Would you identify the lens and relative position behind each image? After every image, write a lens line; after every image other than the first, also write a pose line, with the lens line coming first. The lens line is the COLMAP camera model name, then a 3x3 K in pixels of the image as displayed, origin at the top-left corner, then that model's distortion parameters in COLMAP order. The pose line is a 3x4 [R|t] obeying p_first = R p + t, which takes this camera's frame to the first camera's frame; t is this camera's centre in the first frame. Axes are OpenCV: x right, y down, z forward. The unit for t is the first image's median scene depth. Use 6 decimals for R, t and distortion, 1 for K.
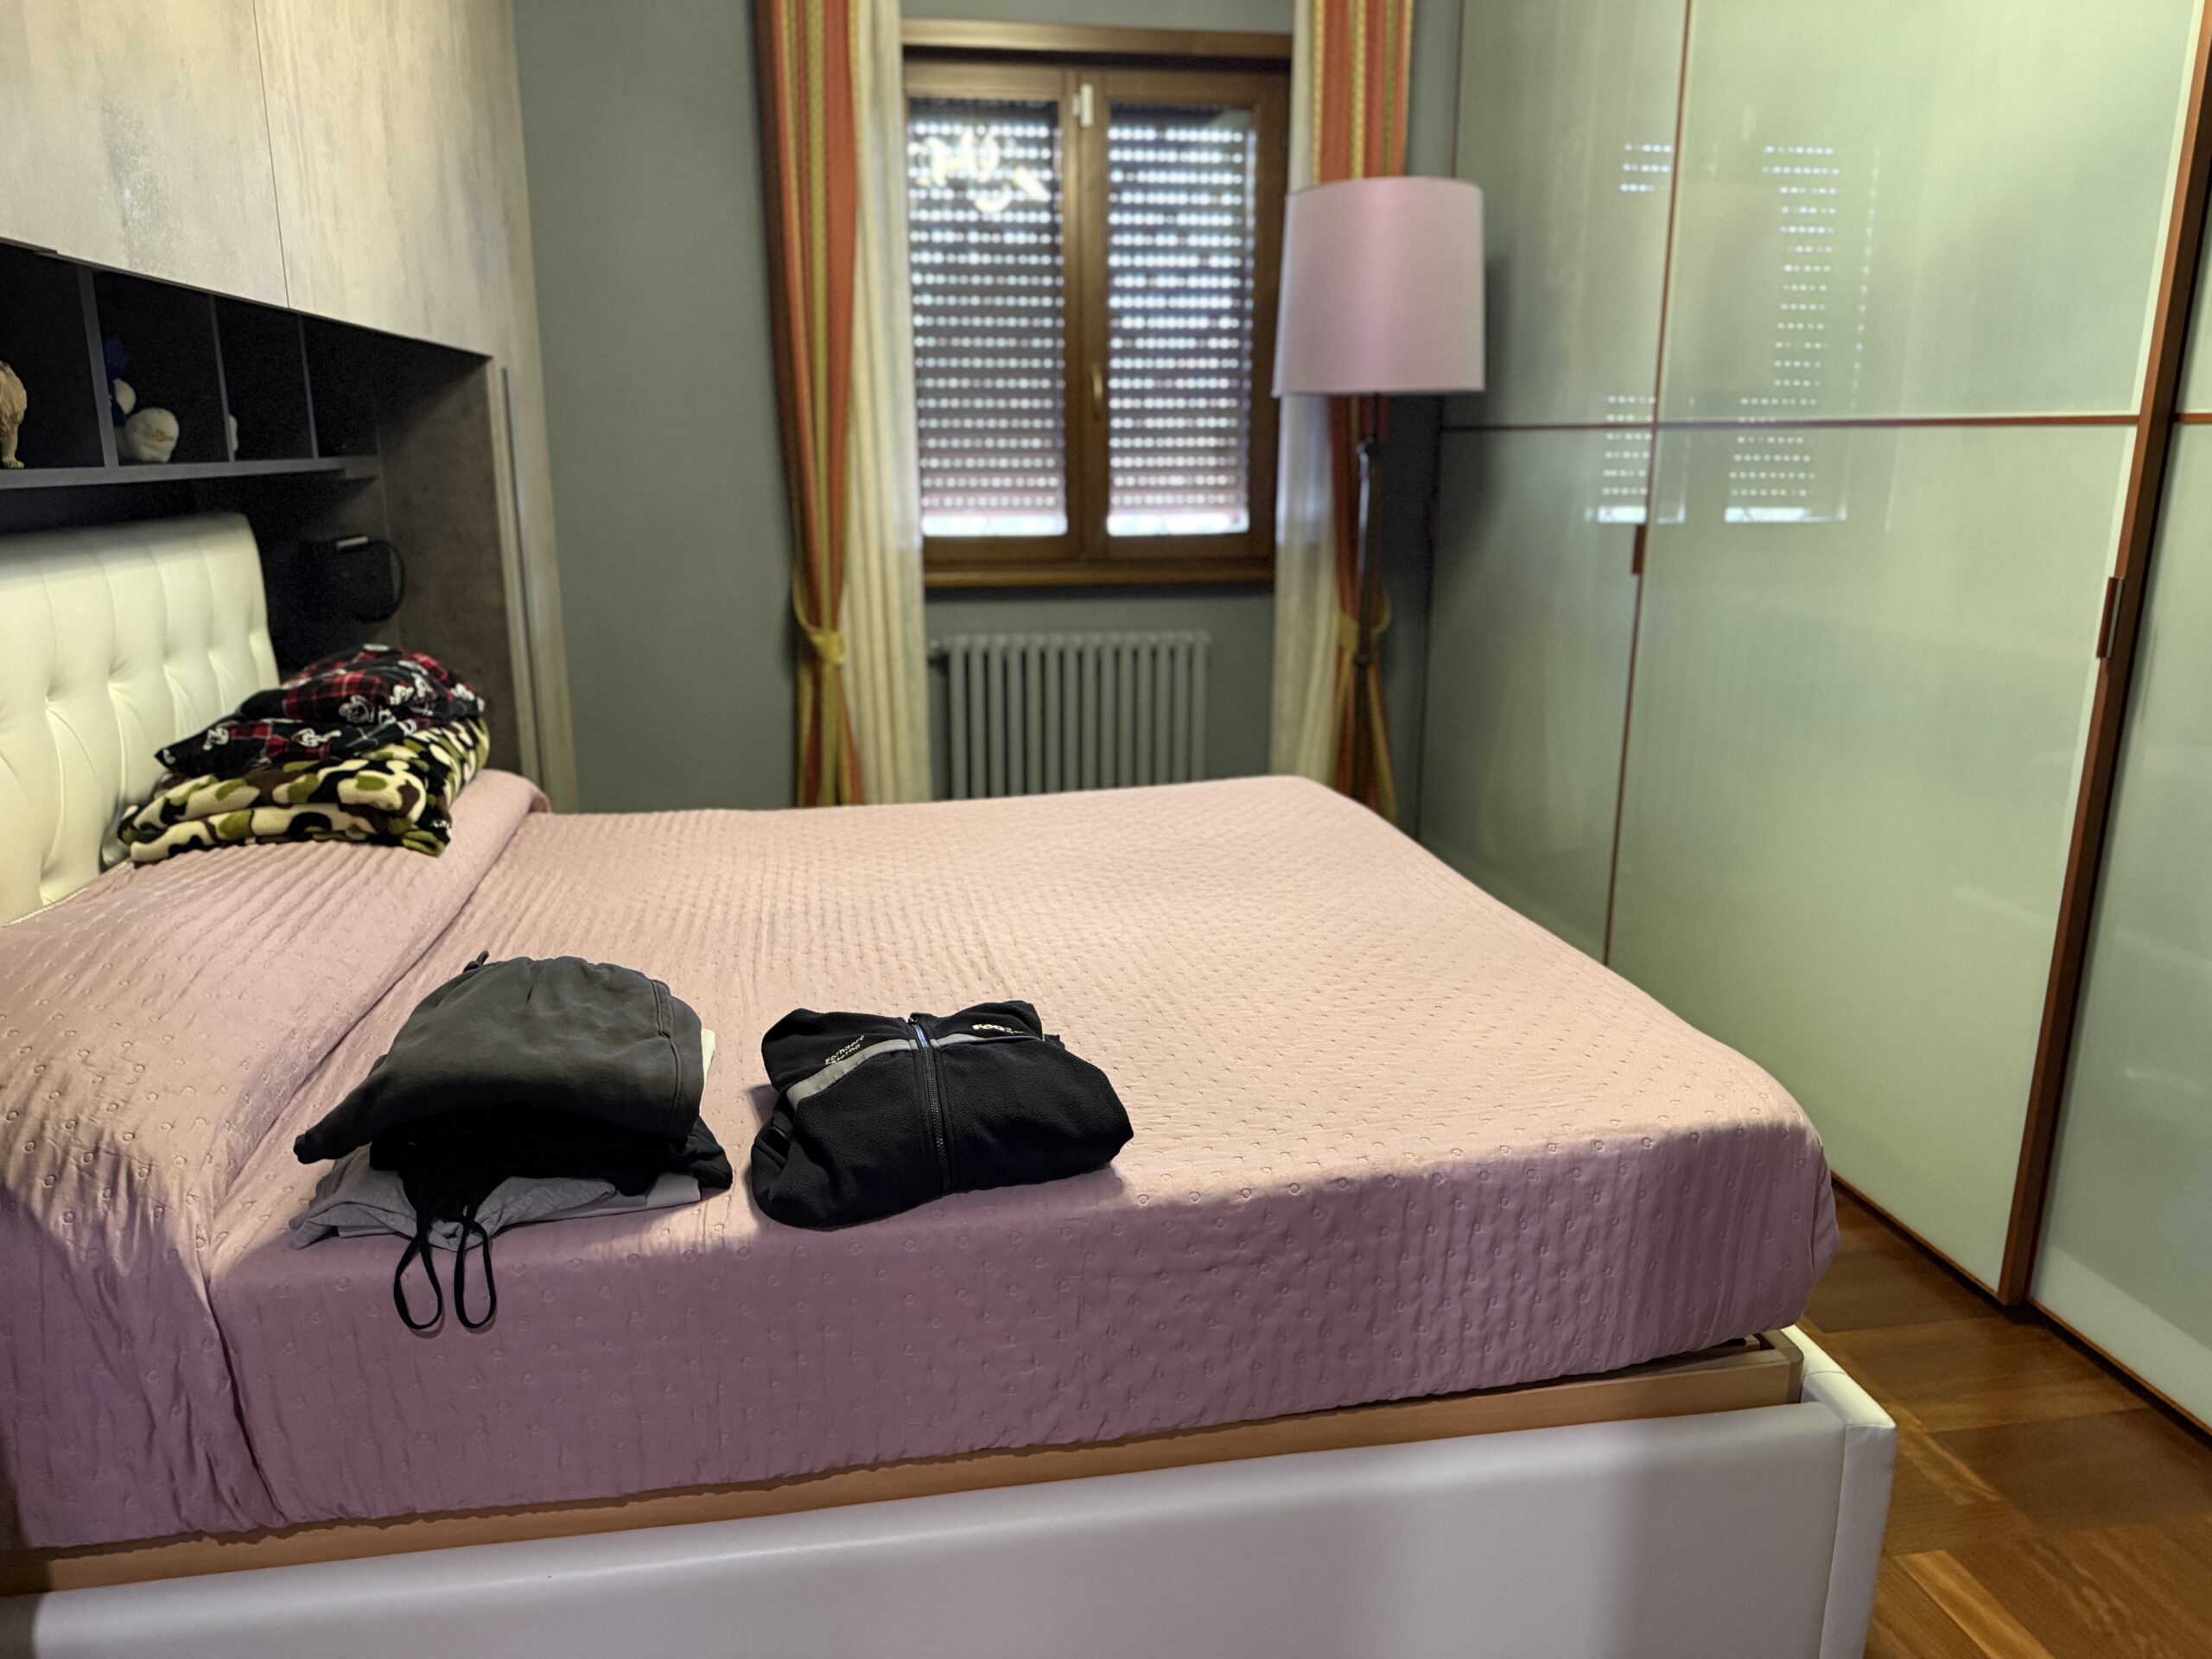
lens RADIAL K [[1551.1, 0, 1108.2], [0, 1551.1, 841.7], [0, 0, 1]] dist [-0.011156, -0.042887]
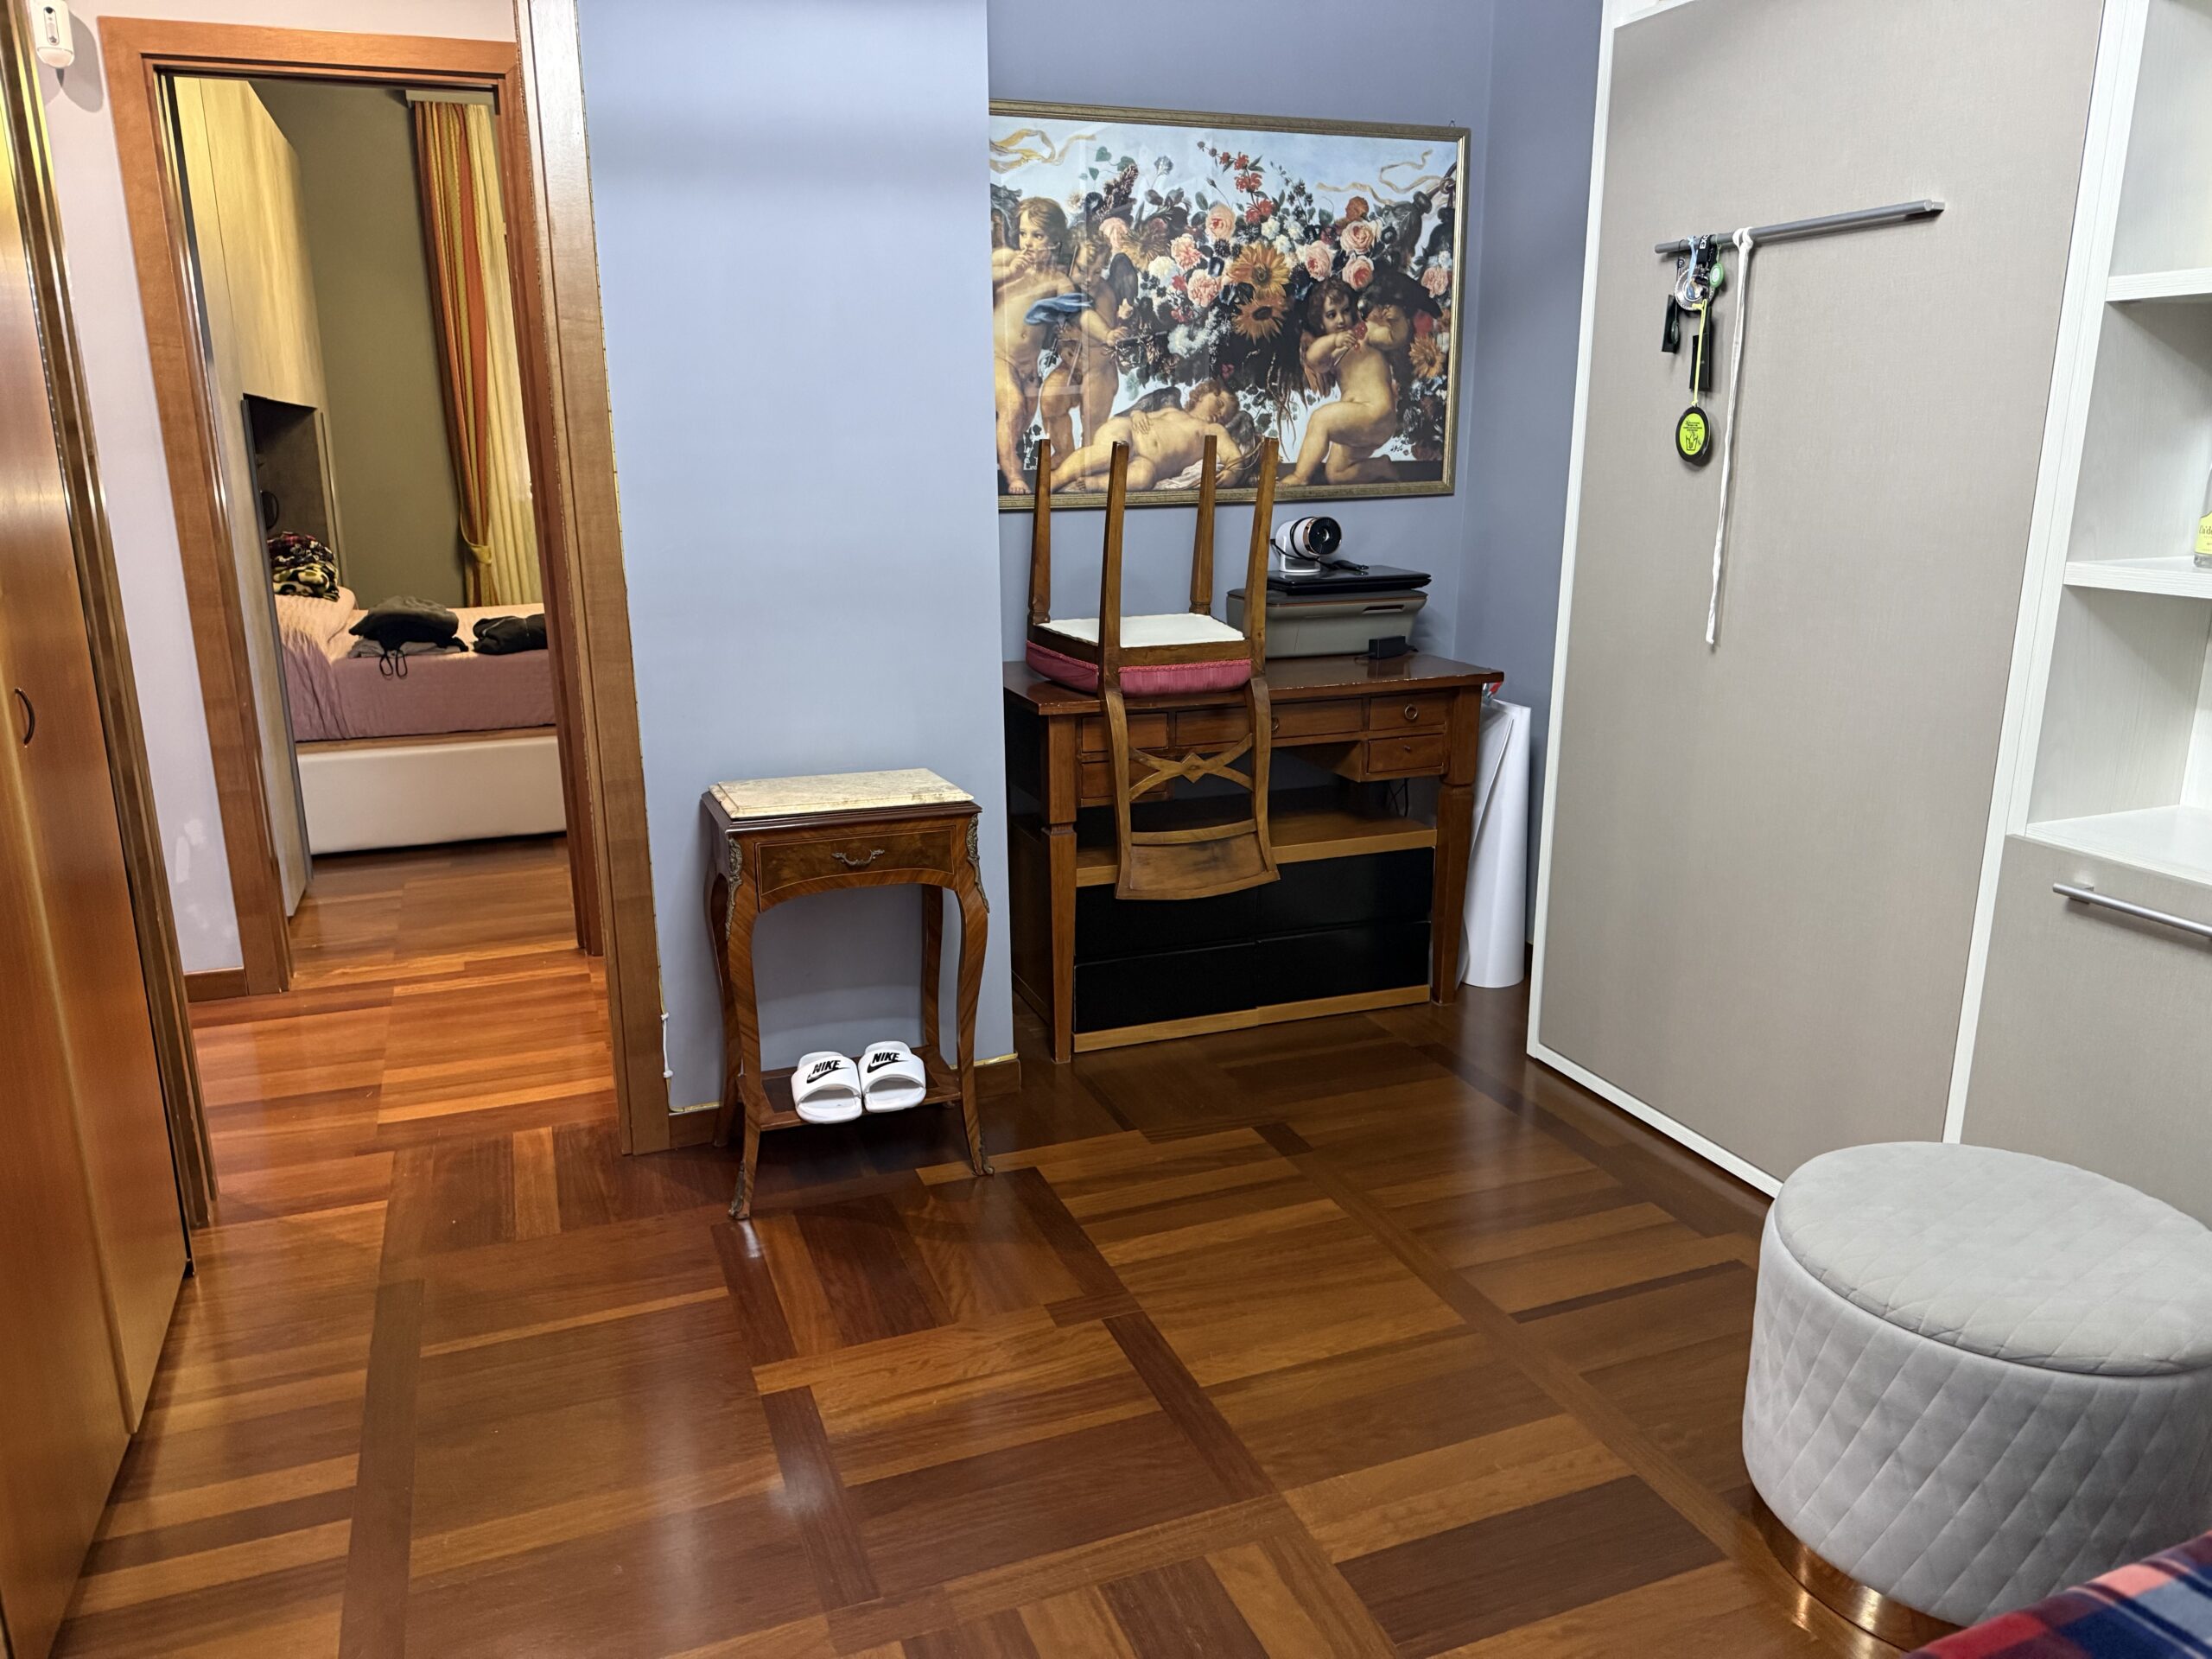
lens RADIAL K [[1551.1, 0, 1114.3], [0, 1551.1, 830.8], [0, 0, 1]] dist [-0.011156, -0.042887]
pose [[0.976241, -0.066071, 0.206367, 0.307726], [0.066290, 0.997783, 0.005858, 0.489137], [-0.206297, 0.007962, 0.978457, -1.922529]]
